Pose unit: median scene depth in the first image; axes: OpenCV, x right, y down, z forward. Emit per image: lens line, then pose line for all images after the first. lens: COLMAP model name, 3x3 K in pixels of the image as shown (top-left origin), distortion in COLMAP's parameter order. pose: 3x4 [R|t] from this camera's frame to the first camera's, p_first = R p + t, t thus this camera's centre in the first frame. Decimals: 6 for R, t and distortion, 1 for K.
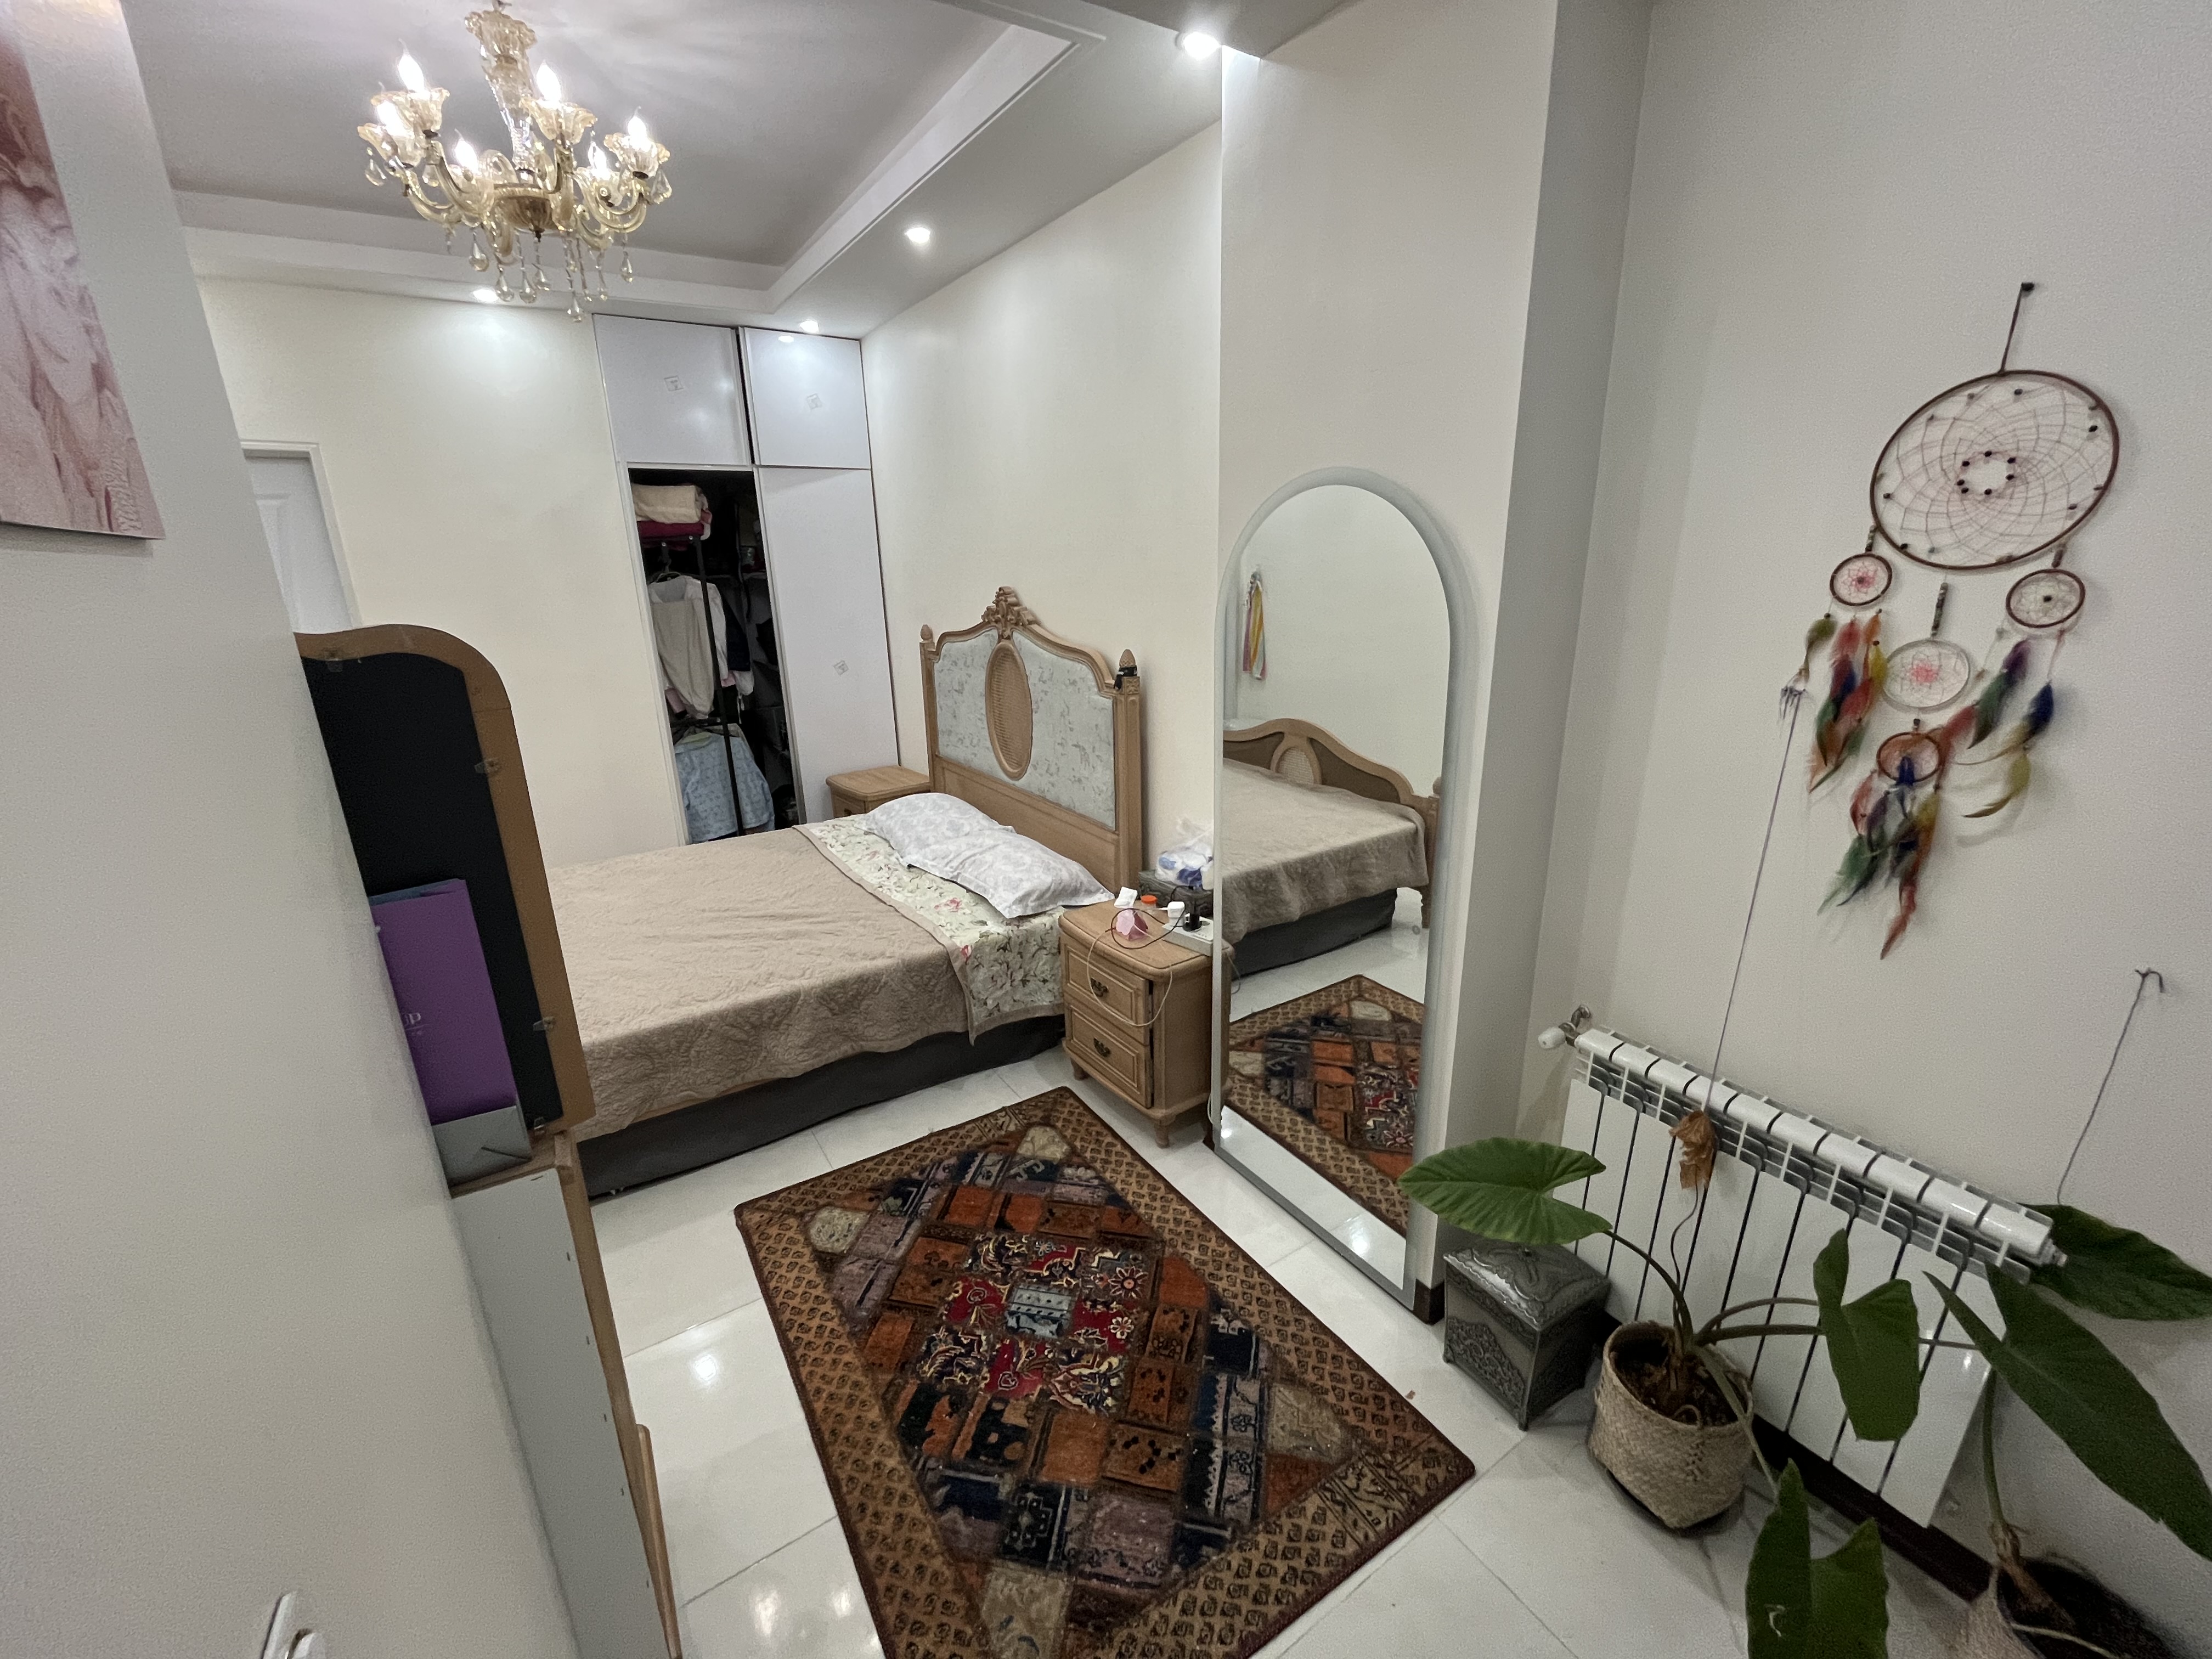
lens RADIAL K [[895.4, 0, 1101.5], [0, 895.4, 826.9], [0, 0, 1]] dist [0.000778, -0.000380]
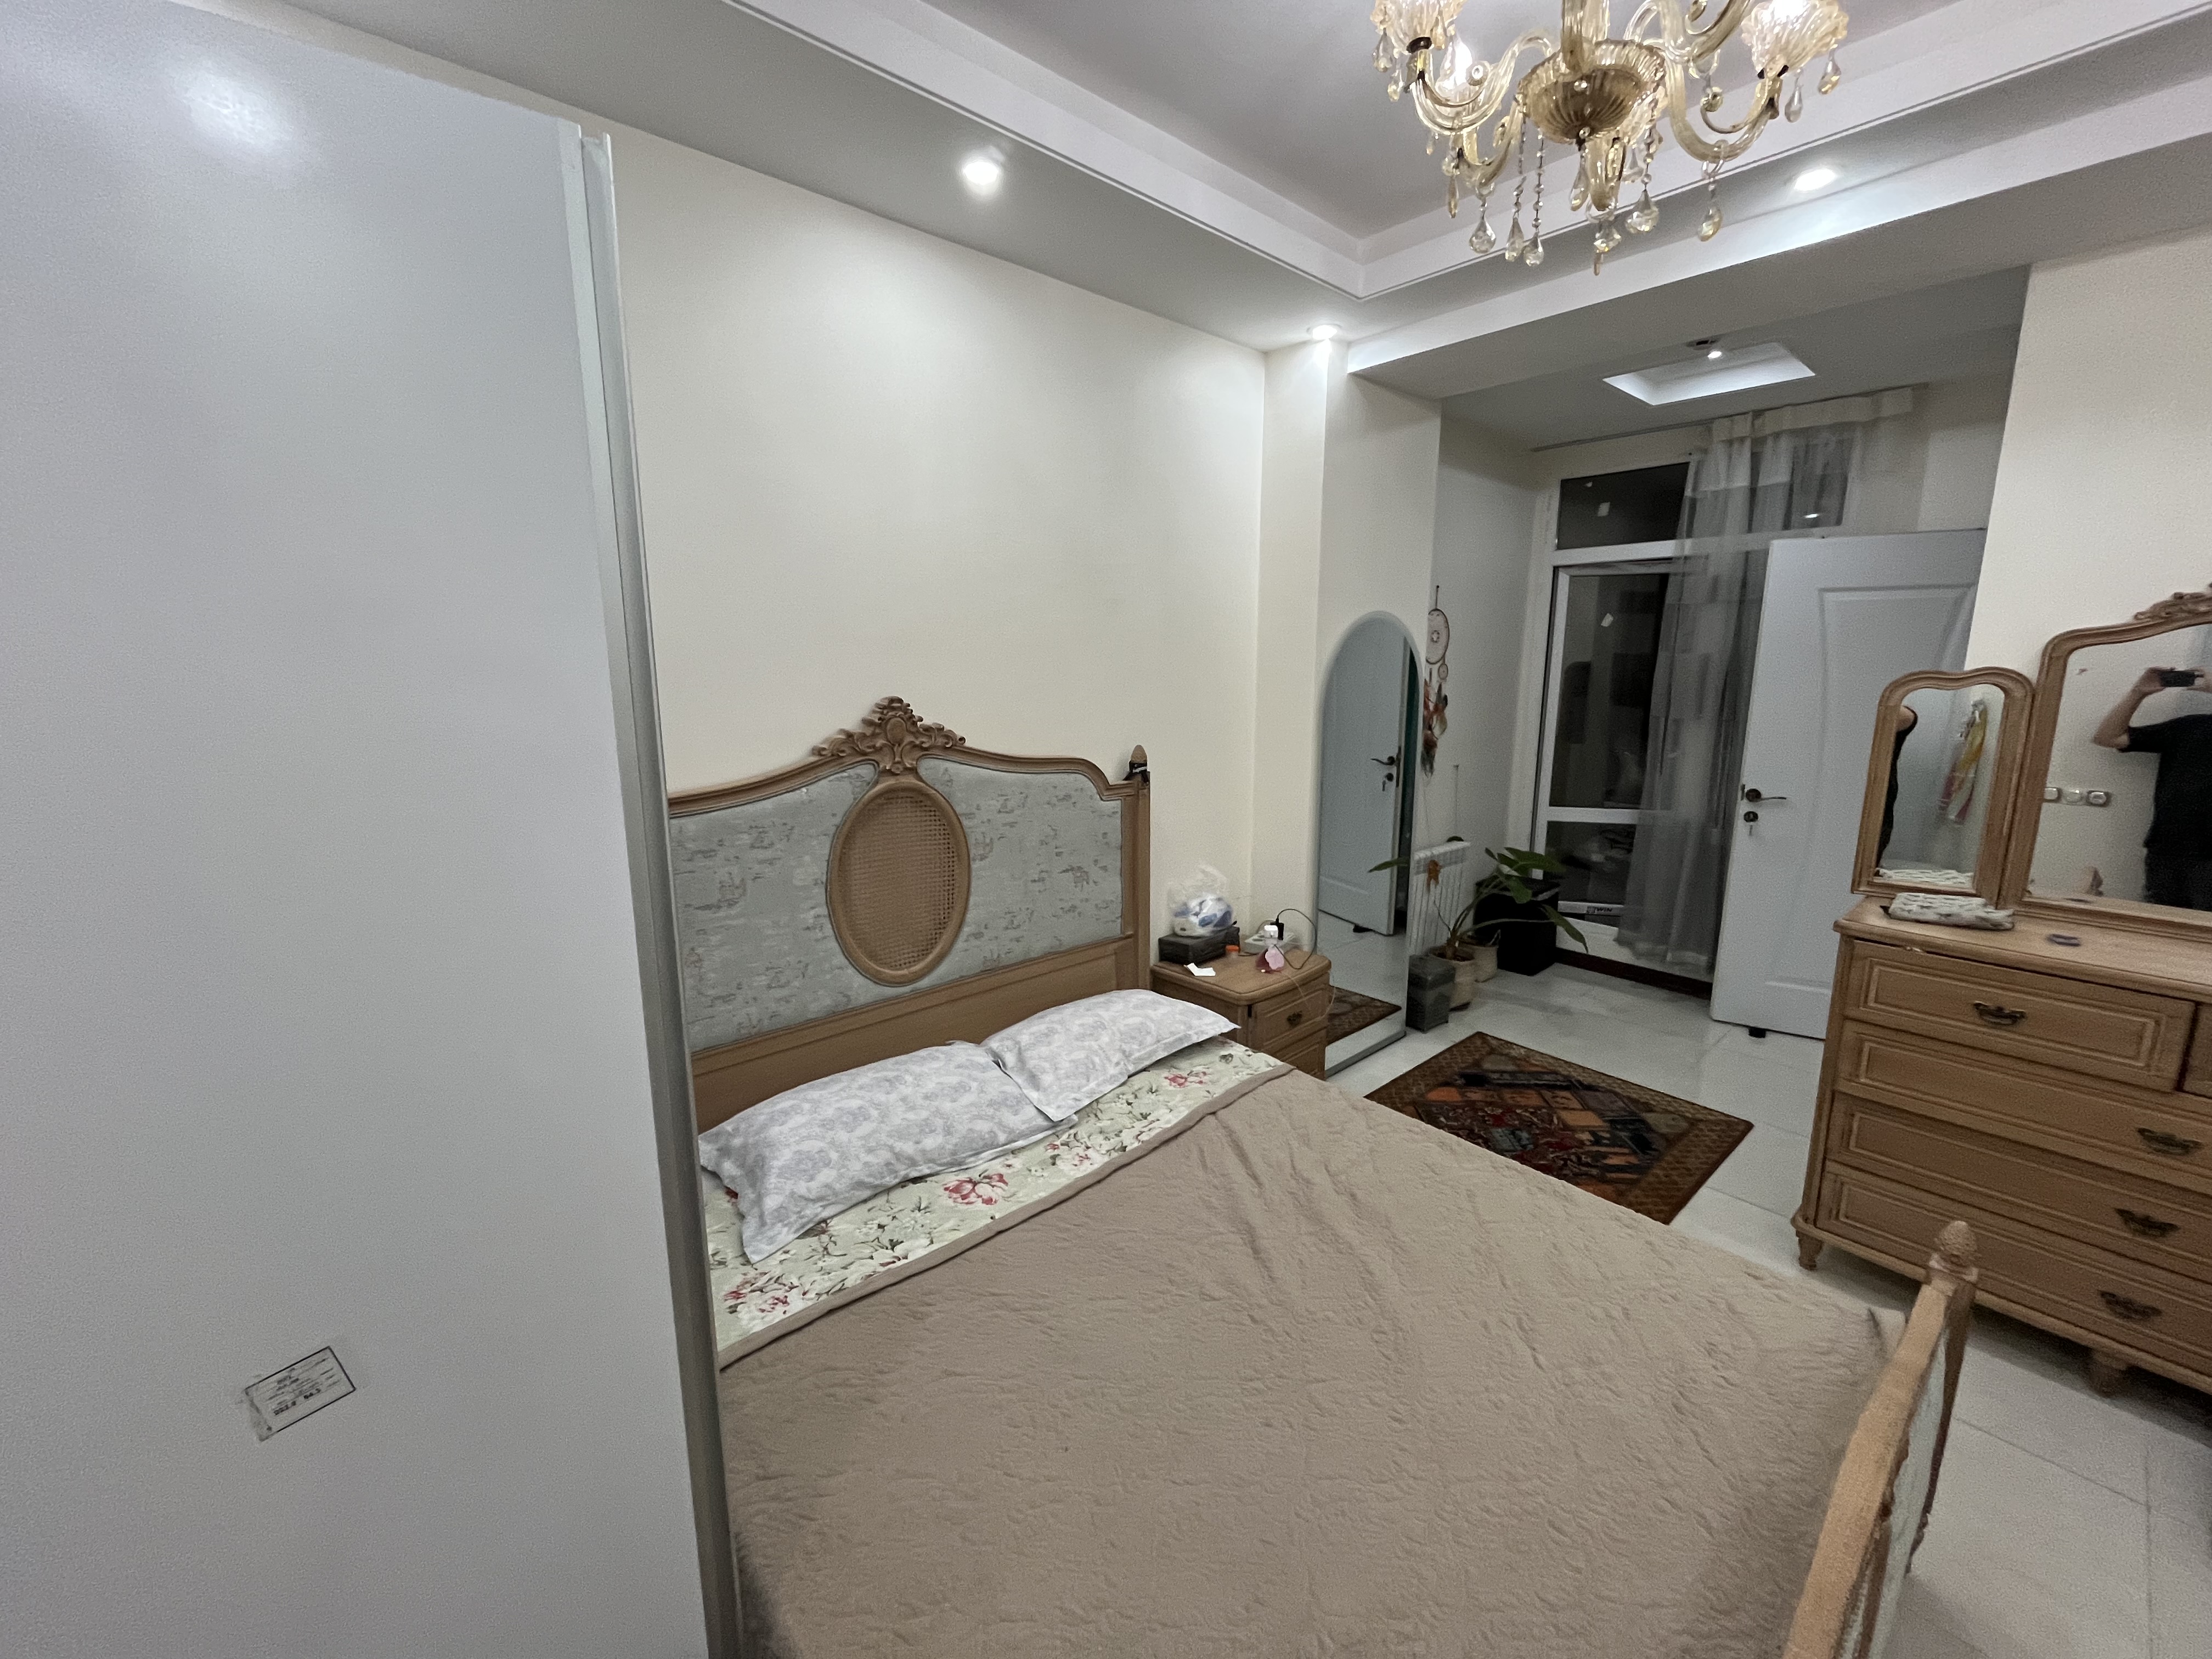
lens RADIAL K [[895.4, 0, 1106.9], [0, 895.4, 832.4], [0, 0, 1]] dist [0.000778, -0.000380]
pose [[-0.153133, -0.166853, 0.974018, -0.931116], [0.294092, 0.933289, 0.206113, -0.313147], [-0.943430, 0.318013, -0.093847, 1.117313]]
